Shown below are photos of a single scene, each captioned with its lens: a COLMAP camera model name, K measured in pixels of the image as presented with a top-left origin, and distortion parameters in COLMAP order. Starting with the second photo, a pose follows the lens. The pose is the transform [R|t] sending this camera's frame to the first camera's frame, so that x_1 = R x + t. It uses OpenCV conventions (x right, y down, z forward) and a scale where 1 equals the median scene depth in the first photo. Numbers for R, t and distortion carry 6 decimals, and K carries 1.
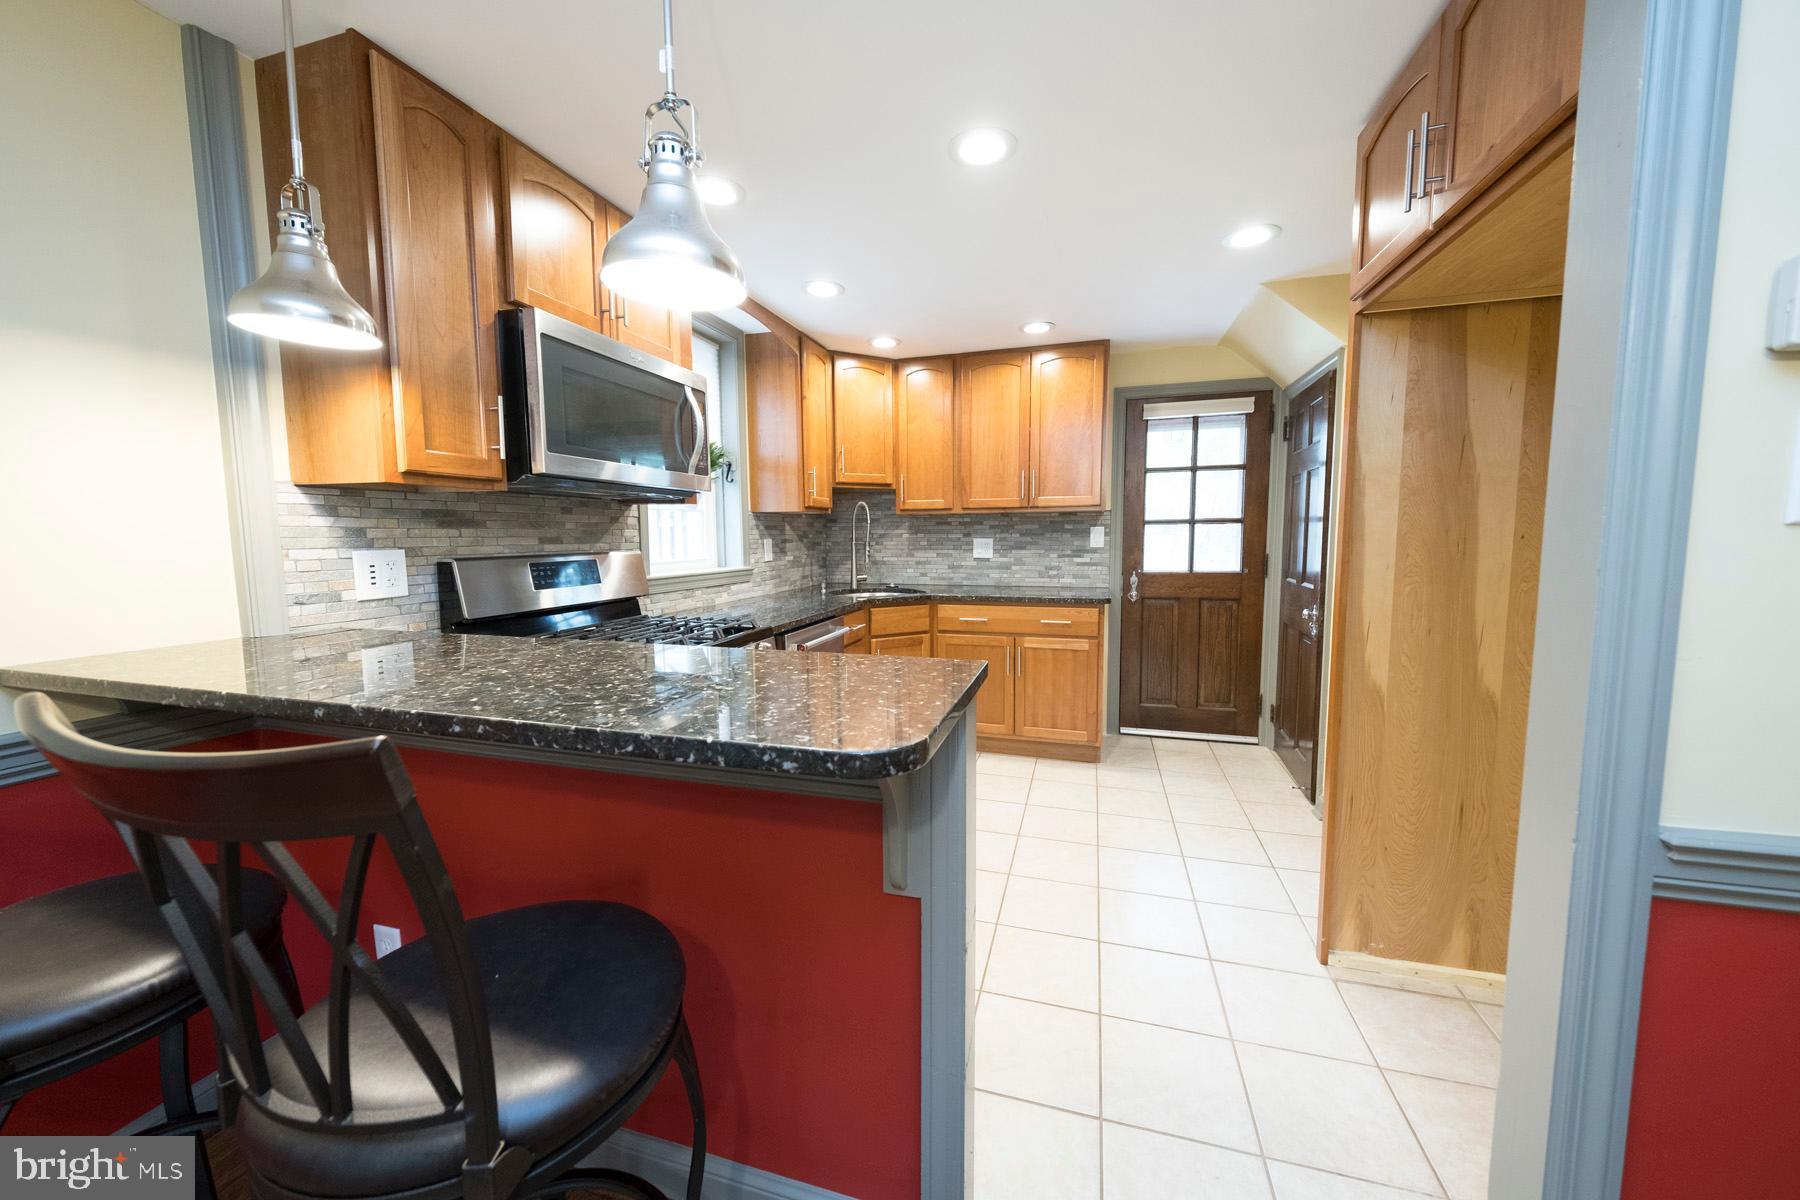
lens RADIAL K [[648.9, 0, 900.9], [0, 648.9, 595.2], [0, 0, 1]] dist [0.002153, -0.000205]
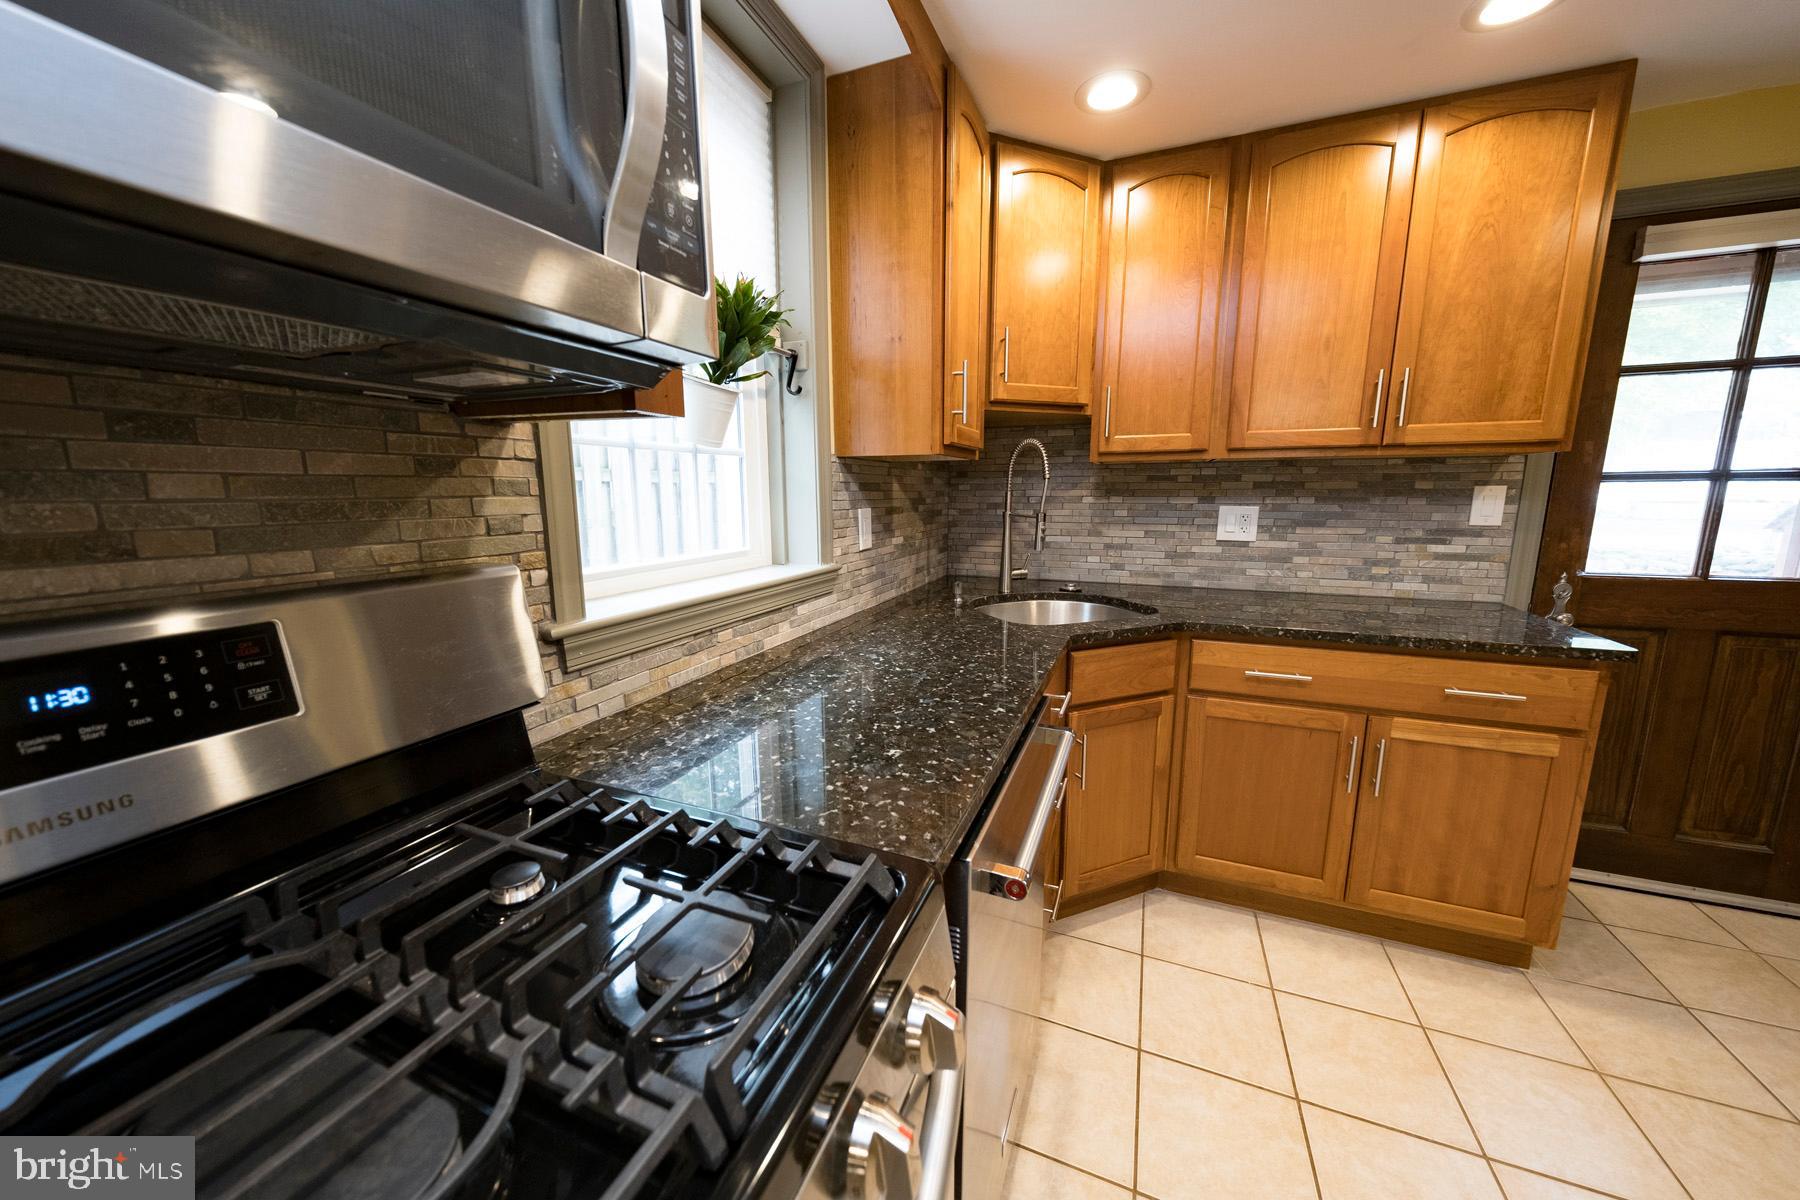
lens RADIAL K [[617.4, 0, 899.7], [0, 617.4, 596.8], [0, 0, 1]] dist [0.001044, -0.002281]
pose [[0.995355, 0.018446, -0.094493, -0.126525], [-0.011091, 0.996909, 0.077779, -0.053495], [0.095636, -0.076369, 0.992482, 0.491157]]
